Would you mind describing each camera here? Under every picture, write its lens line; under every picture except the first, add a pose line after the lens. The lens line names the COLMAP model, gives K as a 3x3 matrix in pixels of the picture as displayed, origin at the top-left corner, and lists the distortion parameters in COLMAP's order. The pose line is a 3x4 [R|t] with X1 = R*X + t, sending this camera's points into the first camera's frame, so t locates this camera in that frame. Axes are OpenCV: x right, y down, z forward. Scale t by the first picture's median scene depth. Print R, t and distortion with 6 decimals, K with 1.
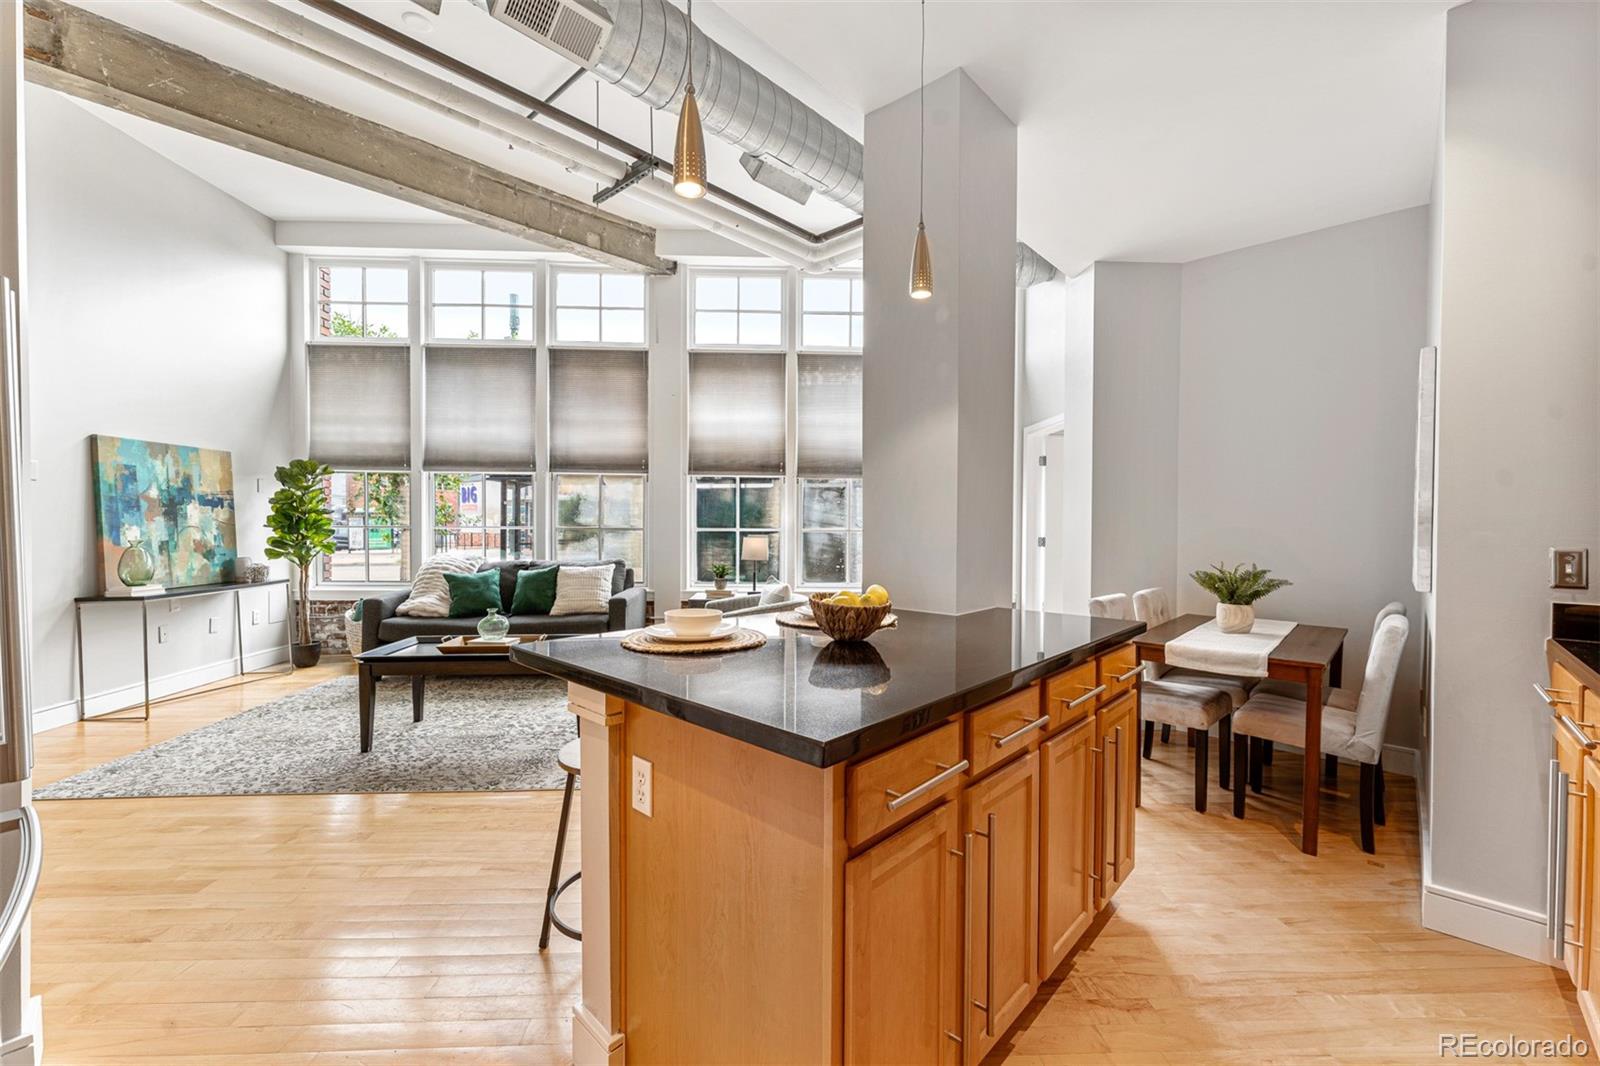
lens RADIAL K [[657.0, 0, 798.7], [0, 657.0, 526.3], [0, 0, 1]] dist [-0.000512, -0.000400]
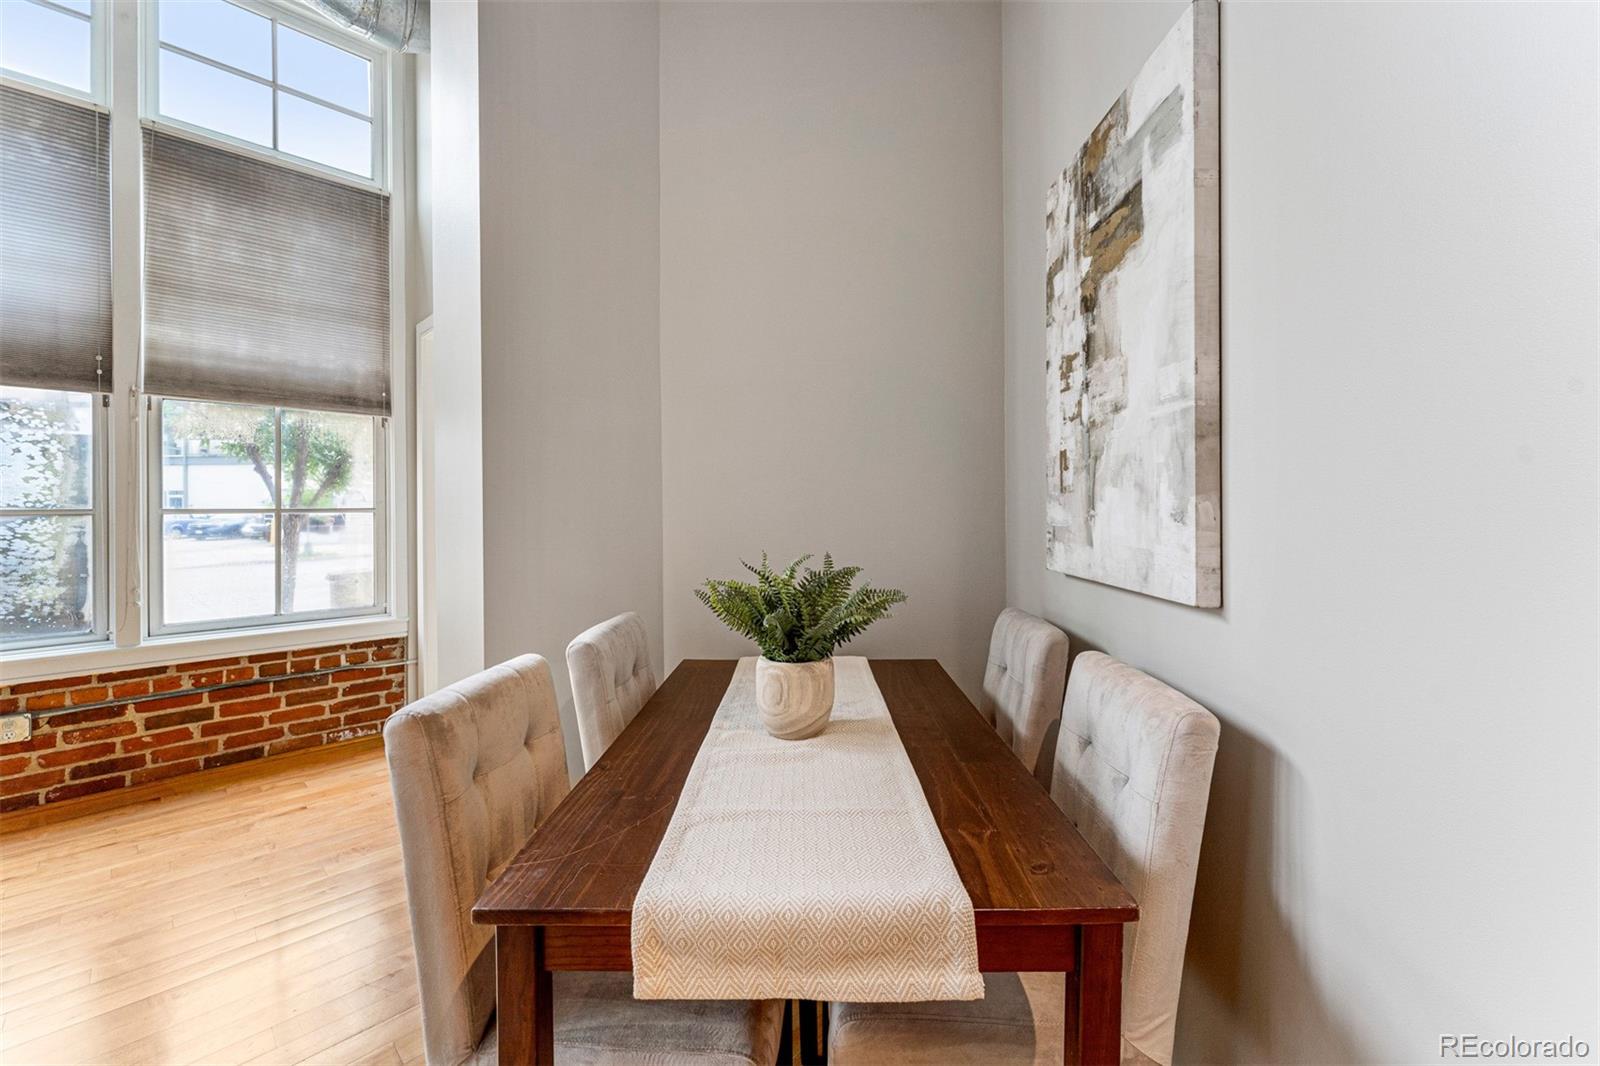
lens RADIAL K [[657.0, 0, 813.6], [0, 657.0, 508.1], [0, 0, 1]] dist [-0.000512, -0.000400]
pose [[0.726317, -0.011050, 0.687271, 0.256018], [0.016096, 0.999870, -0.000934, 0.017542], [-0.687171, 0.011740, 0.726401, 0.451030]]
